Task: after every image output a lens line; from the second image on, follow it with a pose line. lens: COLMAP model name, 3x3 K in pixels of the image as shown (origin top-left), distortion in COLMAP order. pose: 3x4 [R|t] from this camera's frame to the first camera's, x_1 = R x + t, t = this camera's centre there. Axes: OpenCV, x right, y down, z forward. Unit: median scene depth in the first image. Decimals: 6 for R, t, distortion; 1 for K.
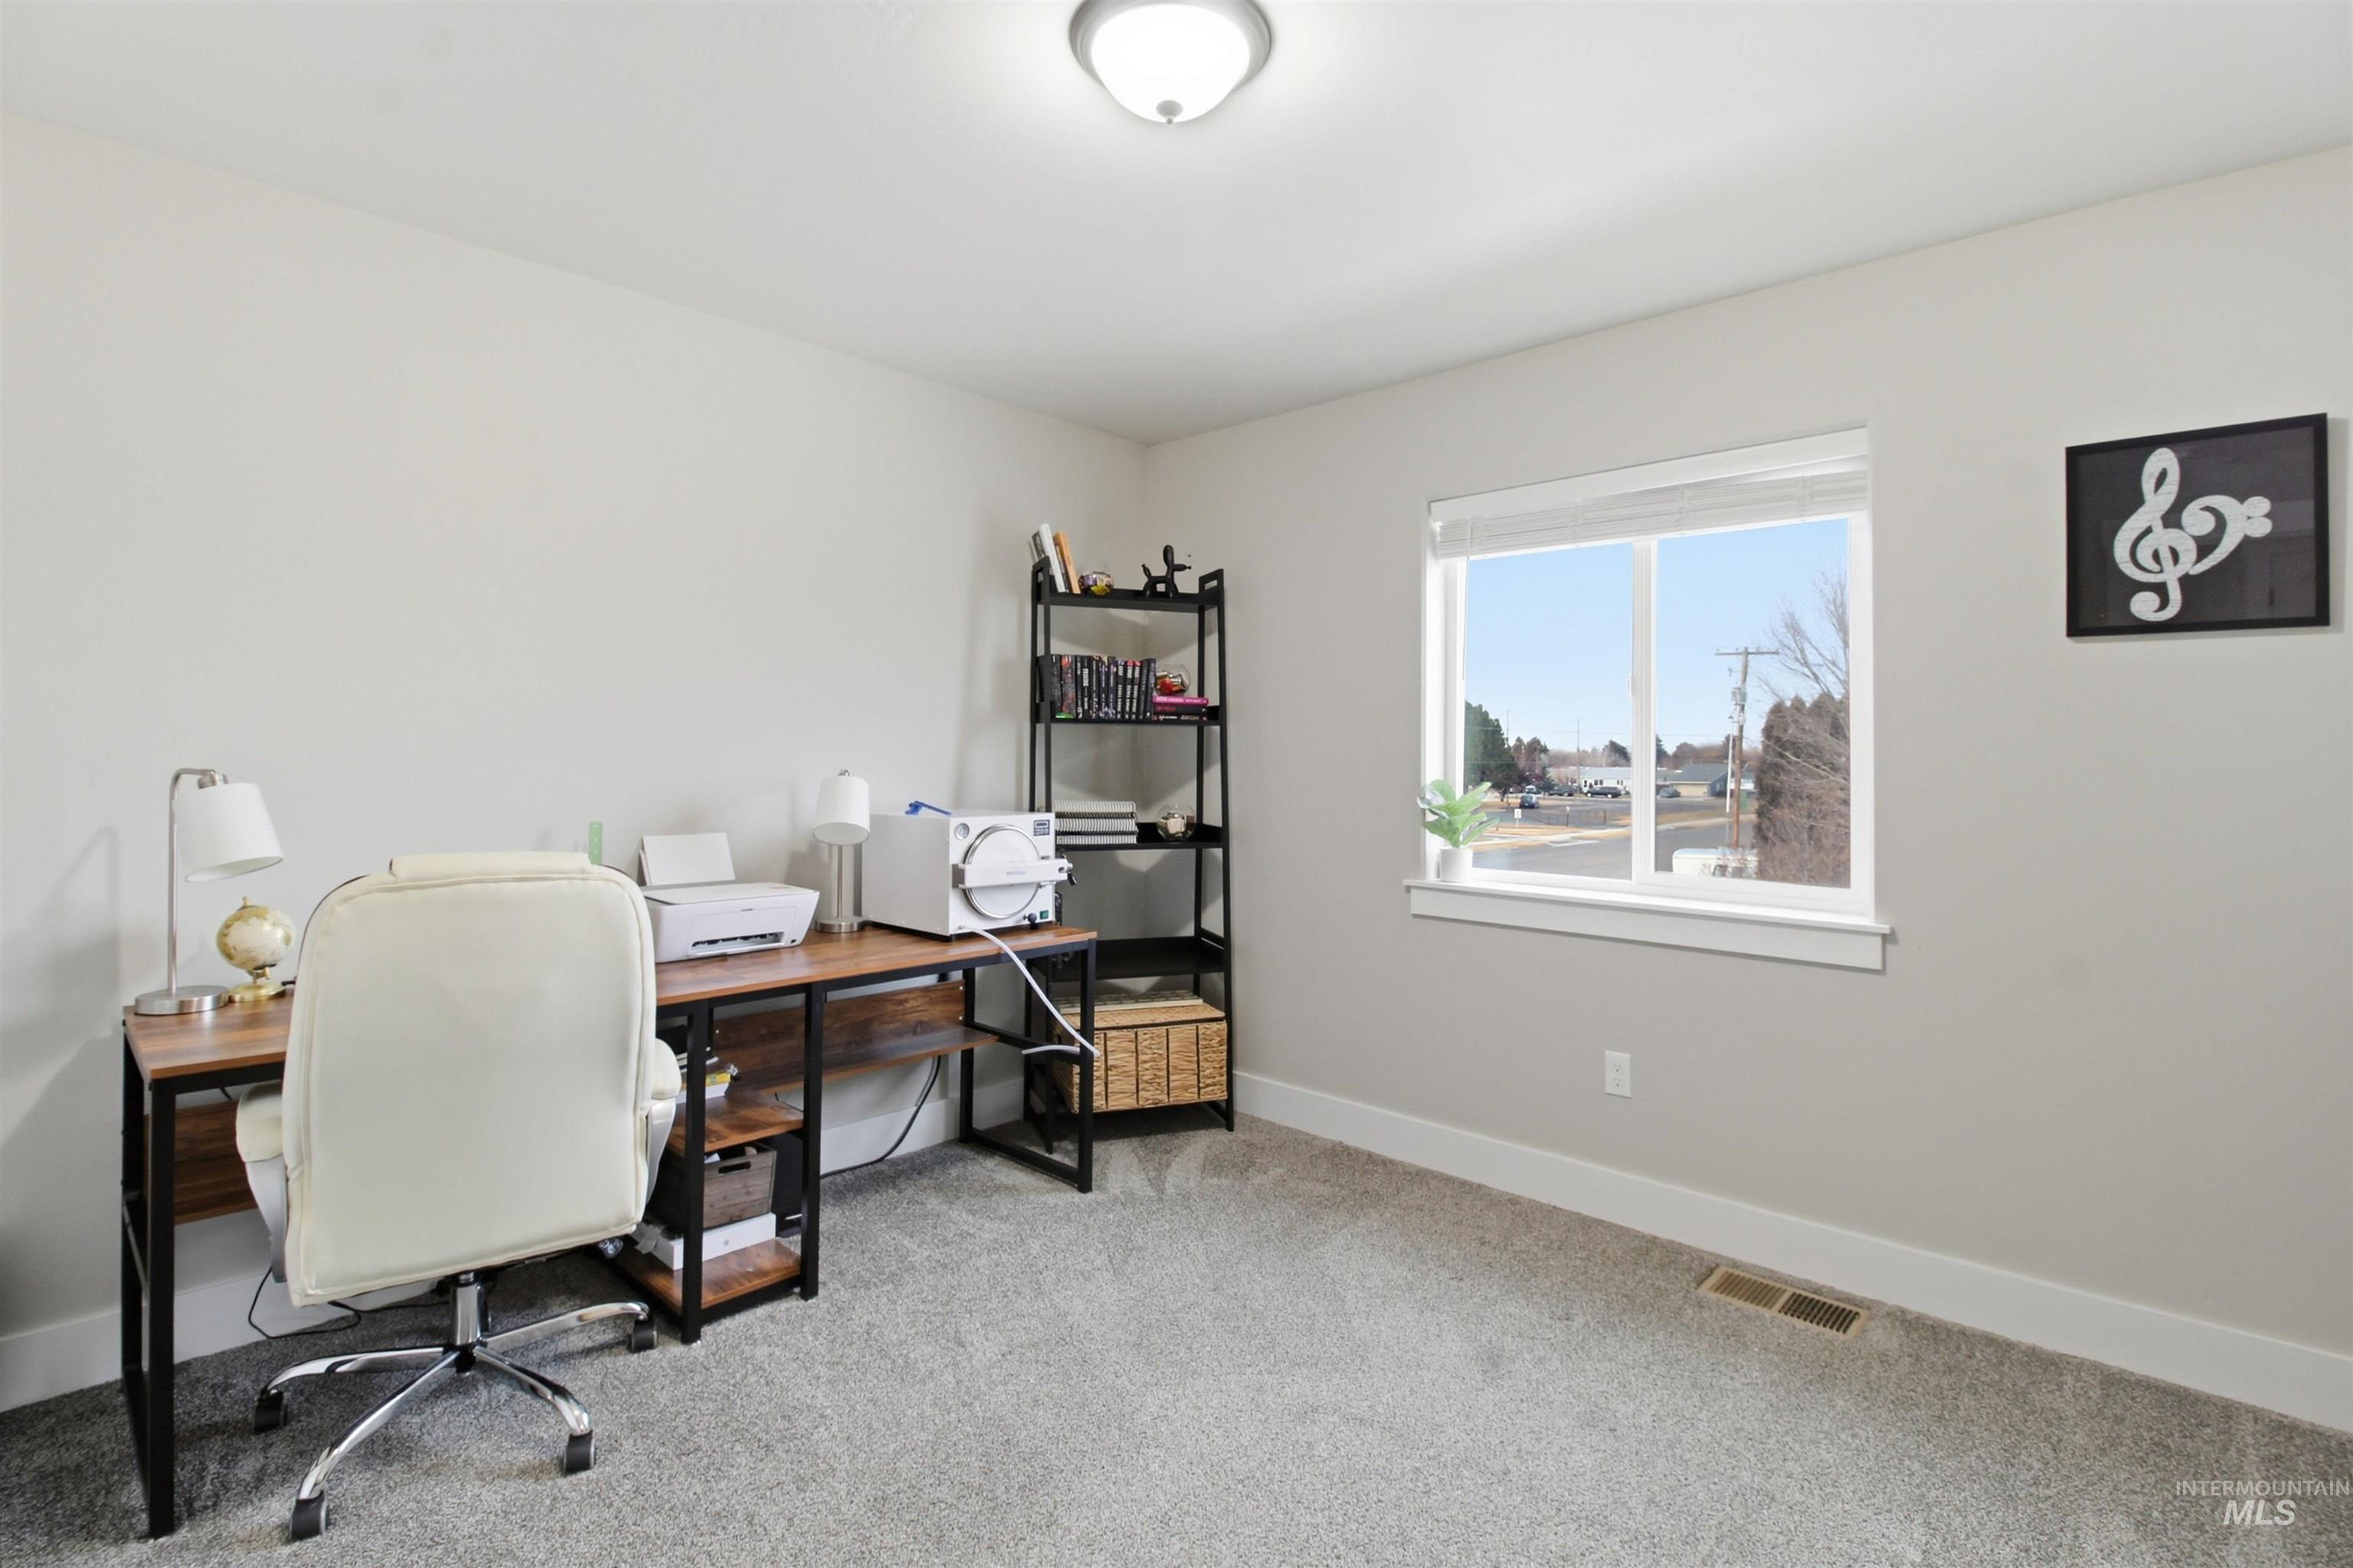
lens RADIAL K [[1102.4, 0, 1179.6], [0, 1102.4, 725.6], [0, 0, 1]] dist [0.002703, -0.014403]
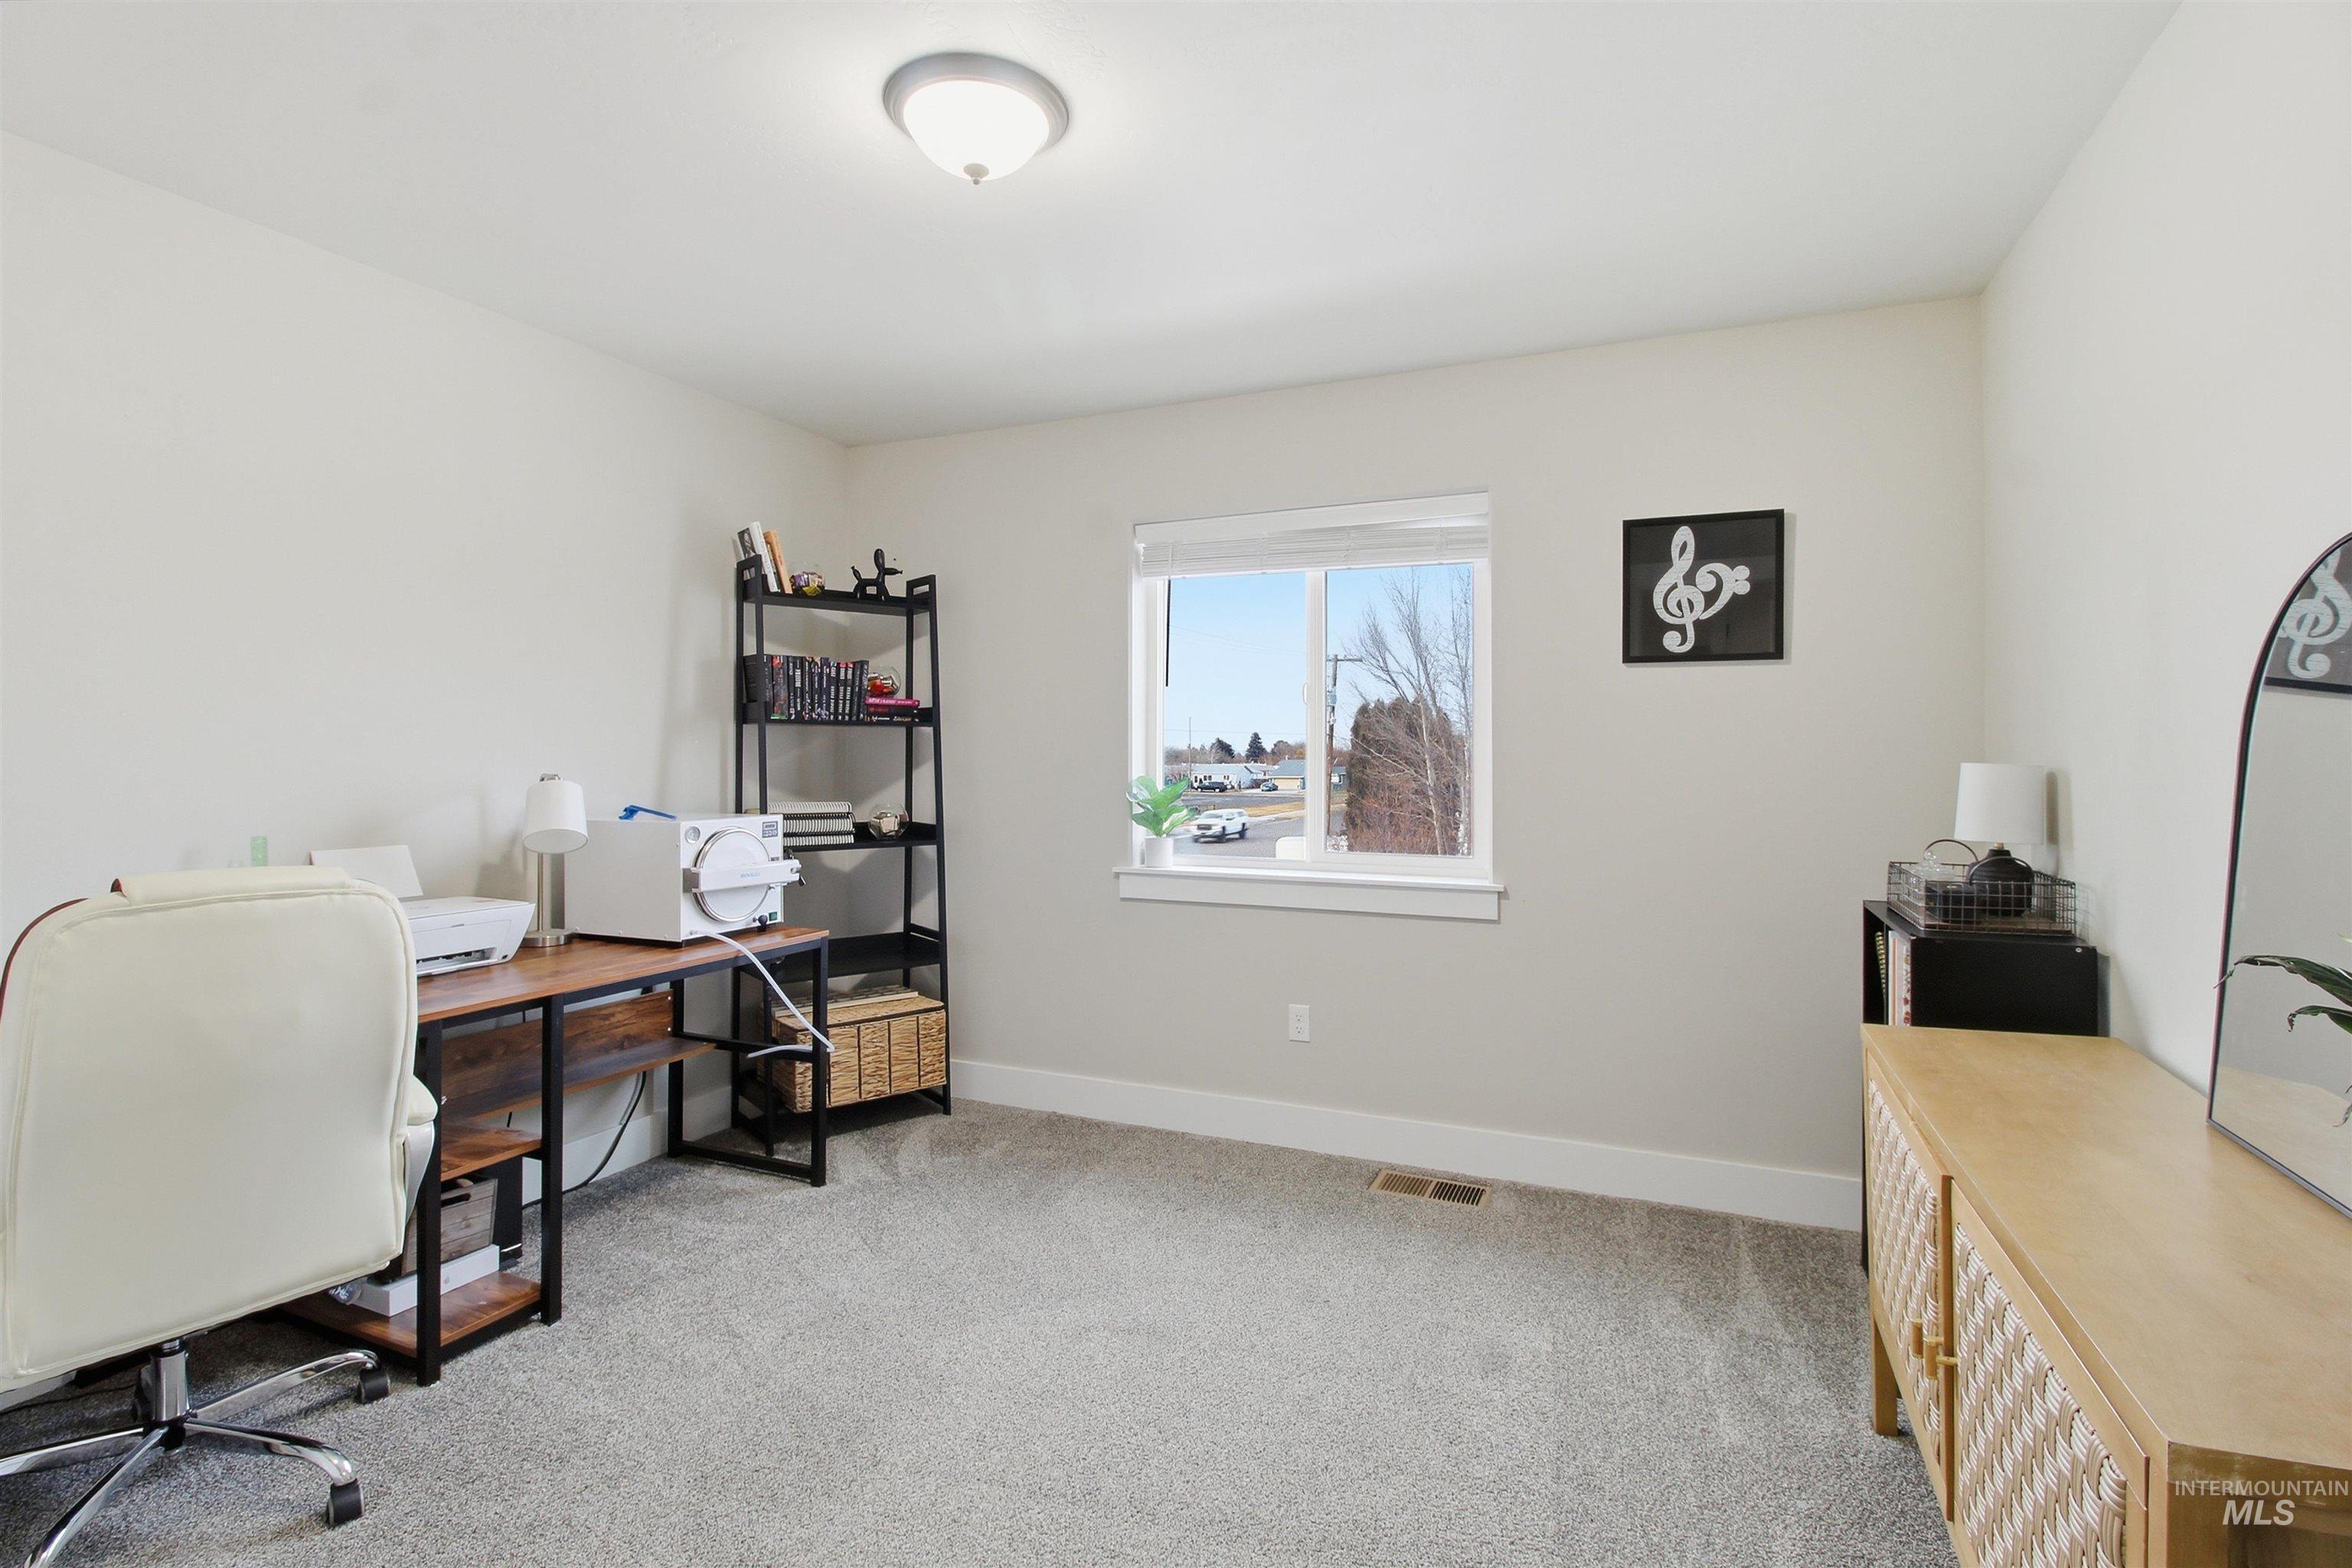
lens RADIAL K [[1110.7, 0, 1178.7], [0, 1110.7, 734.0], [0, 0, 1]] dist [0.000991, -0.012708]
pose [[0.943003, -0.001252, 0.332782, -0.123814], [-0.001779, 0.999960, 0.008801, -0.003649], [-0.332780, -0.008891, 0.942963, -0.078905]]
